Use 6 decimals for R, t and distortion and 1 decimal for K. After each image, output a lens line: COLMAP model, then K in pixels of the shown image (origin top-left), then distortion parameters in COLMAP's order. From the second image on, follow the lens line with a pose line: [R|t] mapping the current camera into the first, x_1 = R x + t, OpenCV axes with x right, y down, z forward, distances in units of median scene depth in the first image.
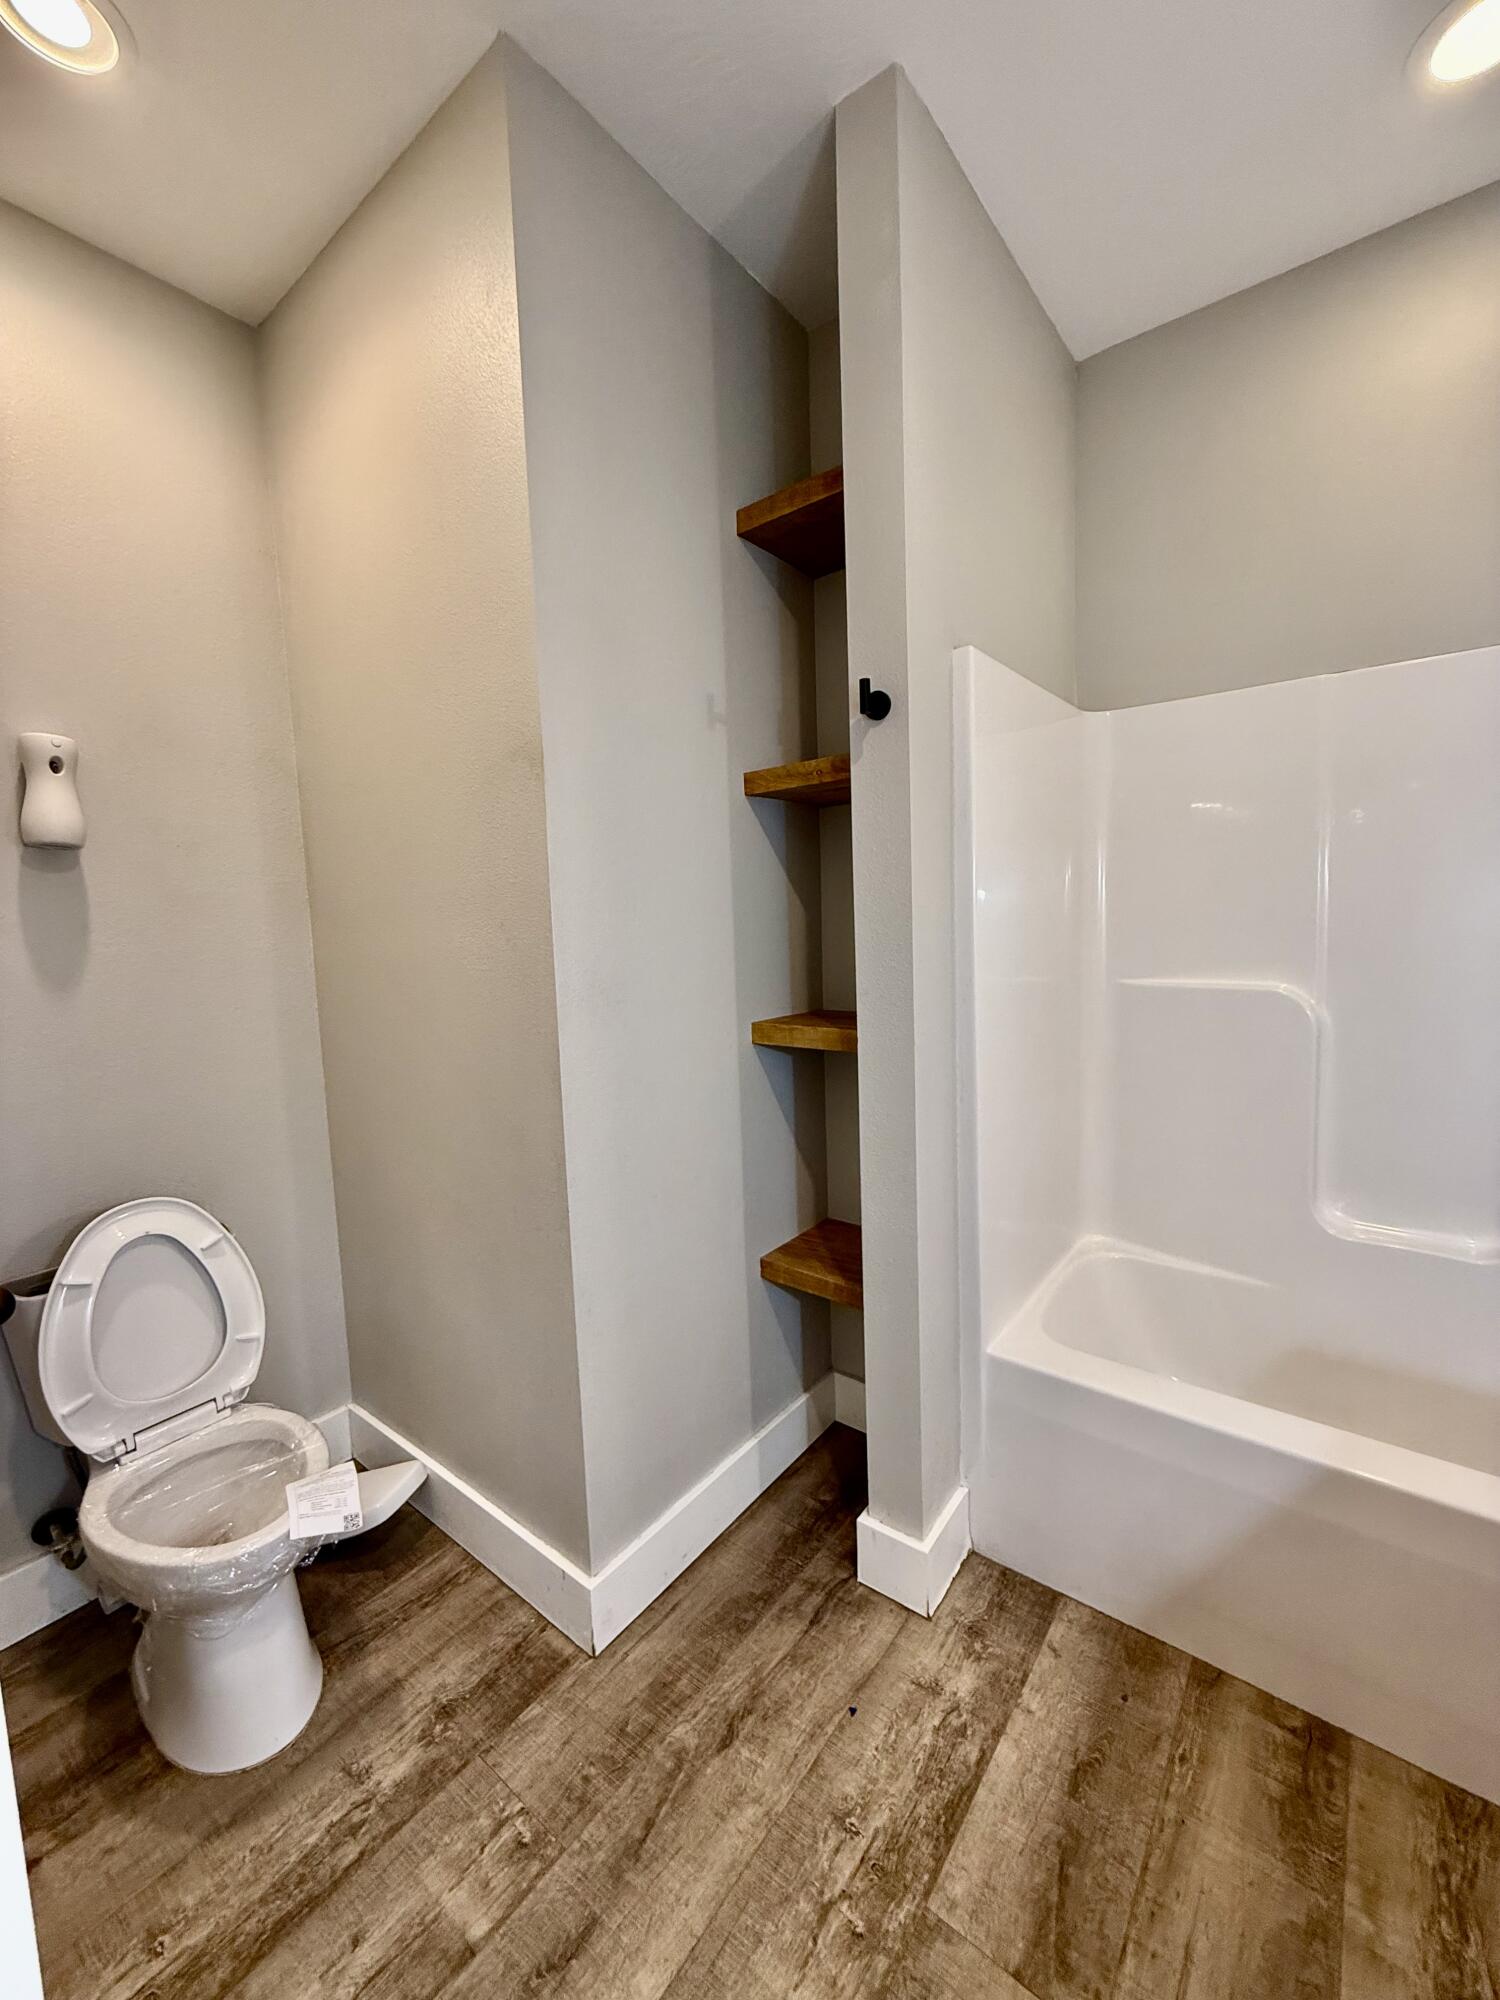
lens RADIAL K [[796.9, 0, 755.7], [0, 796.9, 992.0], [0, 0, 1]] dist [0.001492, 0.000136]
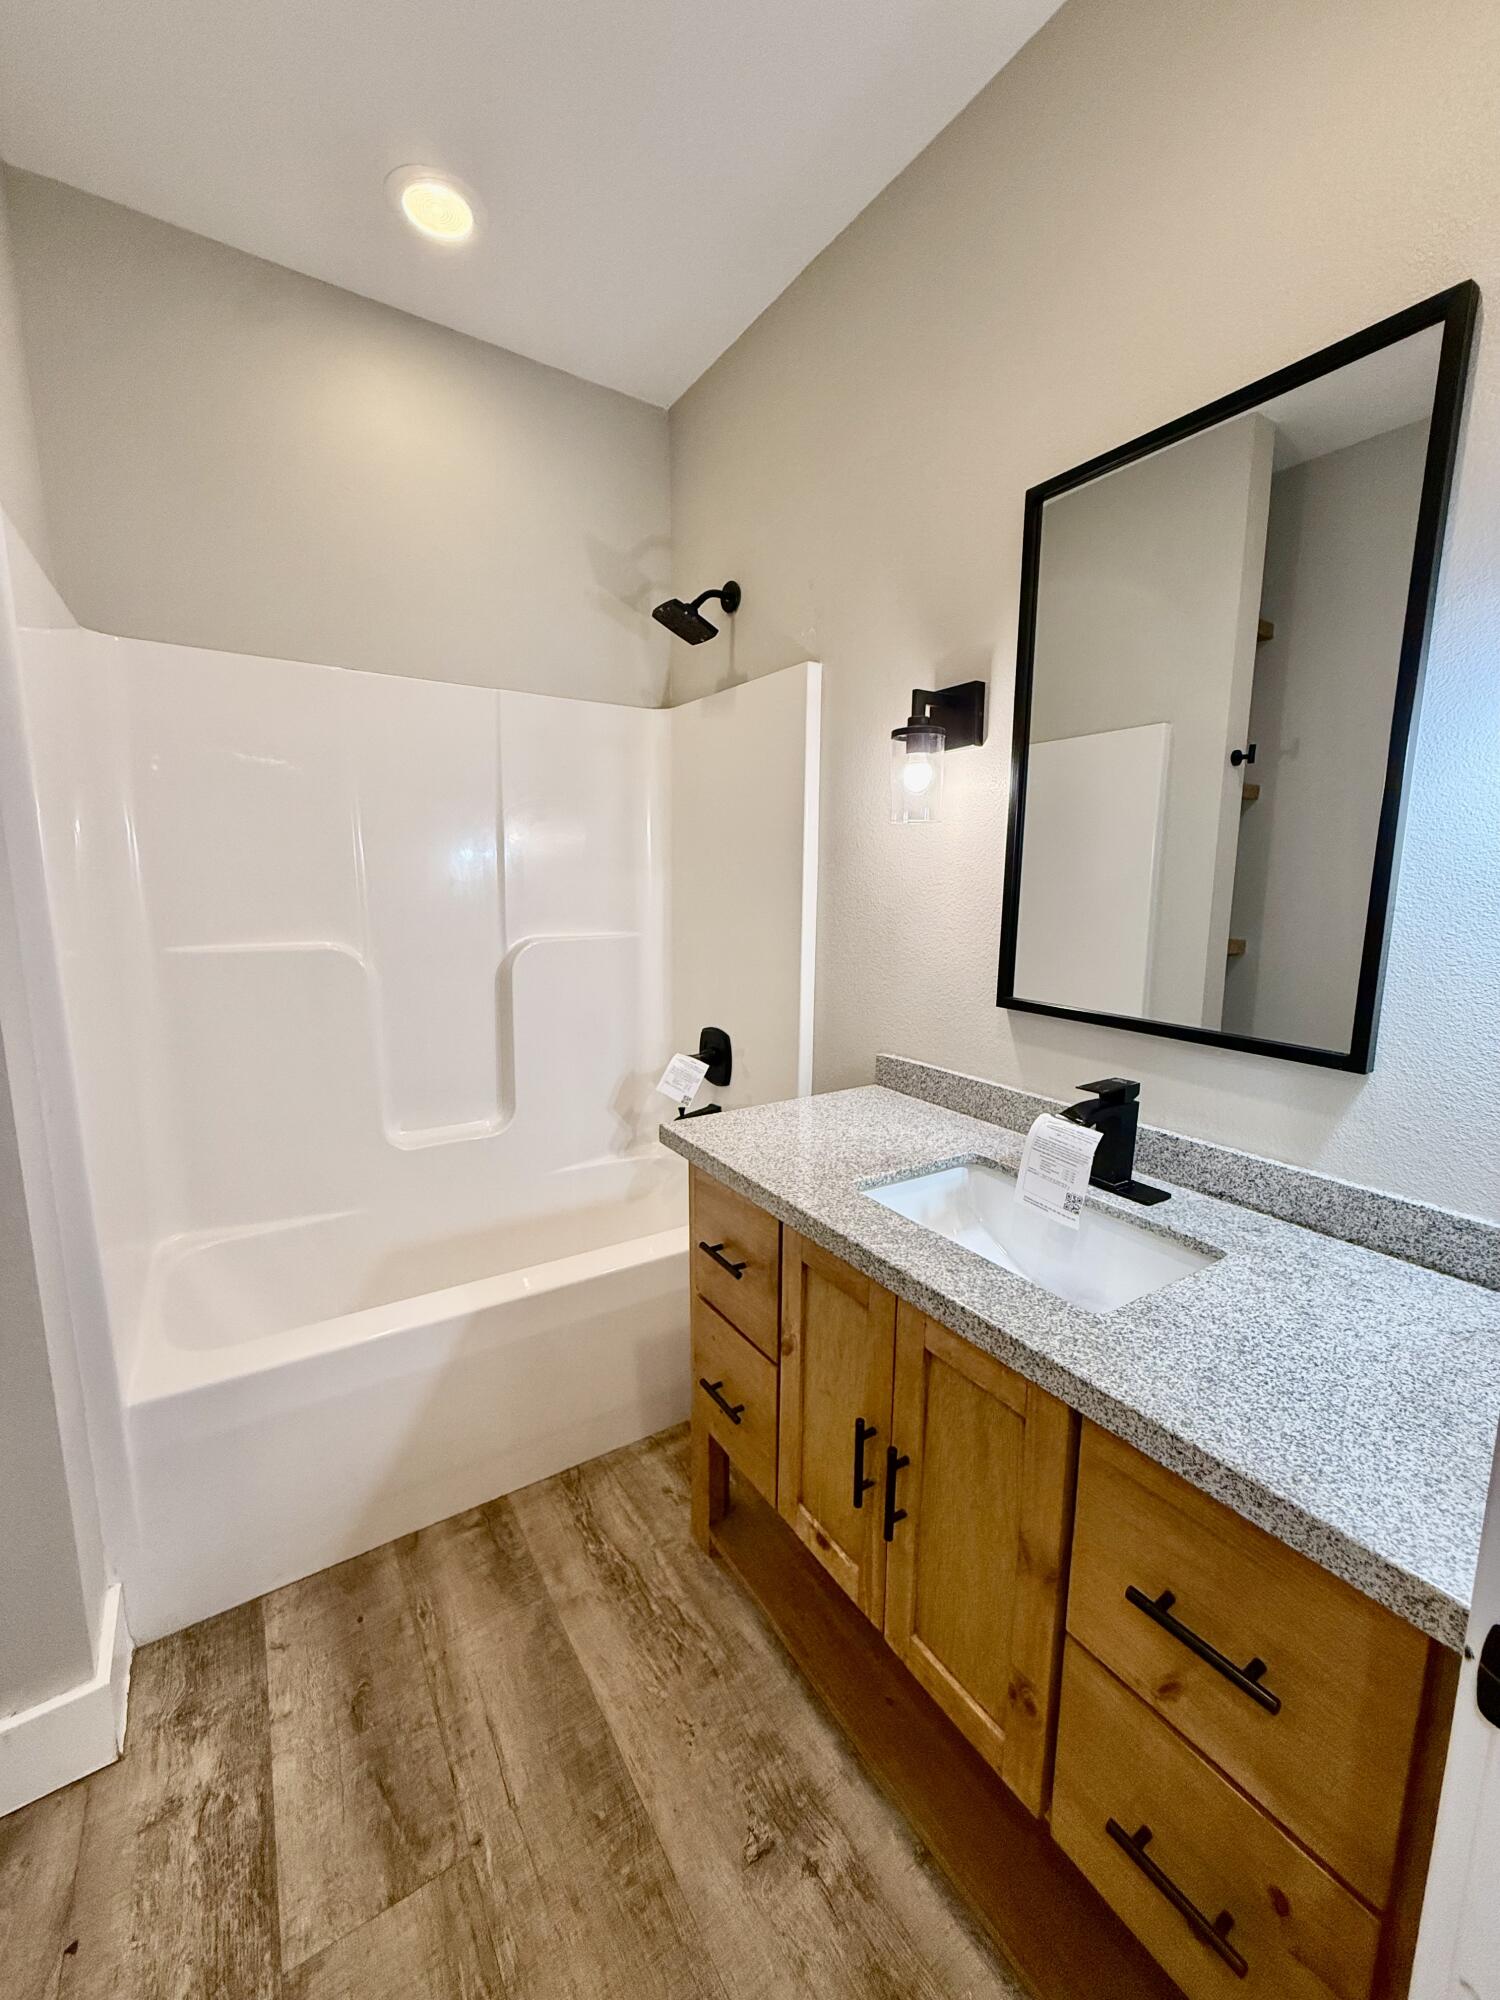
lens RADIAL K [[796.9, 0, 750.5], [0, 796.9, 992.7], [0, 0, 1]] dist [0.001492, 0.000136]
pose [[0.328729, -0.110150, 0.937979, -0.274476], [0.073273, 0.993156, 0.090950, 0.000638], [-0.941578, 0.038831, 0.334550, 0.128599]]
